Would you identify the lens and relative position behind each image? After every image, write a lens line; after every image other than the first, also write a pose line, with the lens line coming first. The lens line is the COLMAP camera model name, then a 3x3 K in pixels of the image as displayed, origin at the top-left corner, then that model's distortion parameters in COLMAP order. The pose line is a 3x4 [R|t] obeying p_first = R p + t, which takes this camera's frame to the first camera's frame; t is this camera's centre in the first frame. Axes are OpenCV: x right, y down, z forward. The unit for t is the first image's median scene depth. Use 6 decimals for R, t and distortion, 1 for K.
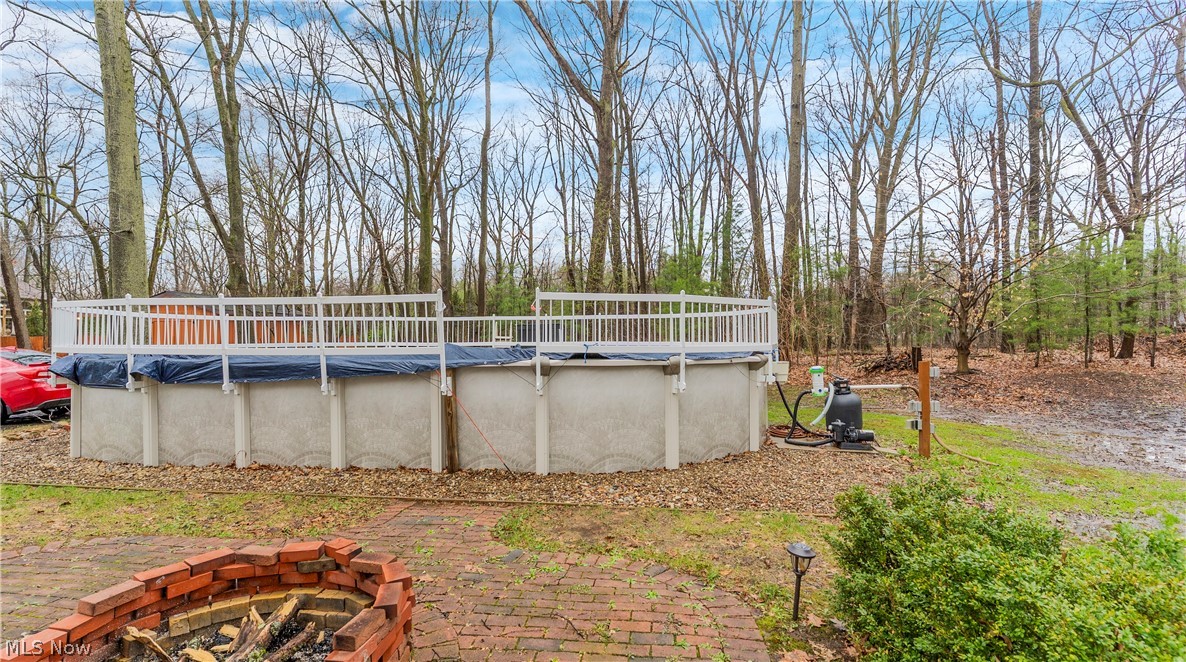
lens RADIAL K [[562.0, 0, 590.8], [0, 562.0, 332.3], [0, 0, 1]] dist [0.001113, 0.000359]
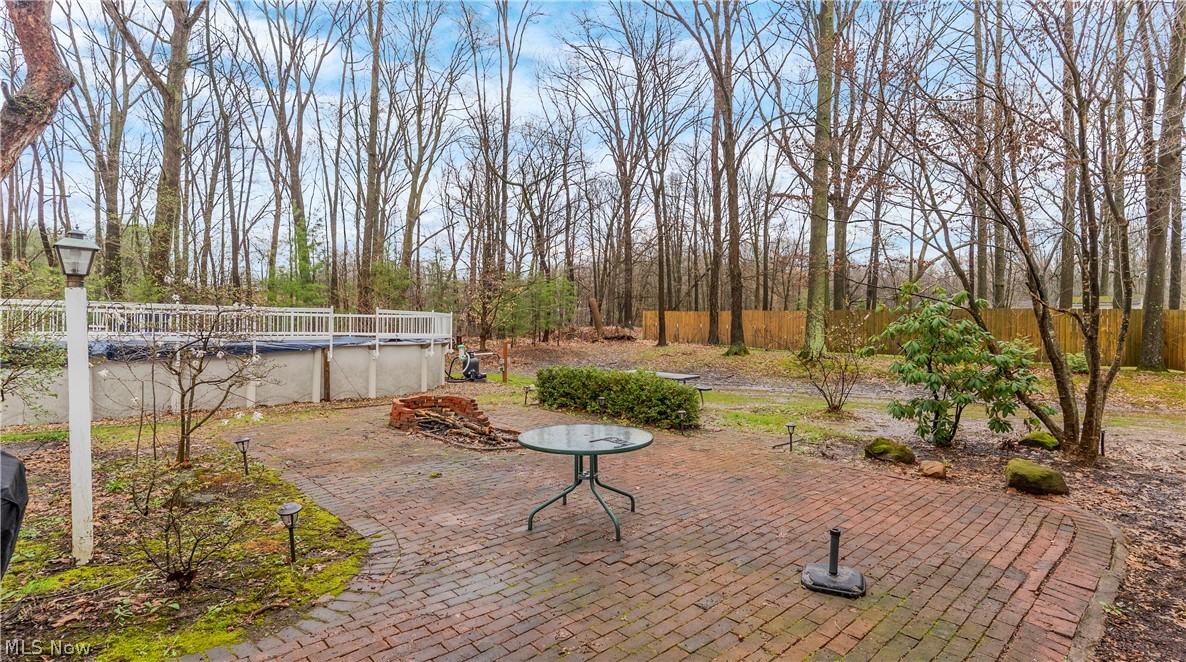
lens RADIAL K [[562.0, 0, 590.8], [0, 562.0, 332.3], [0, 0, 1]] dist [0.001113, 0.000359]
pose [[0.633309, 0.008116, 0.773857, -1.122586], [-0.022953, 0.999702, 0.008300, -0.019604], [-0.773559, -0.023018, 0.633306, -0.858817]]
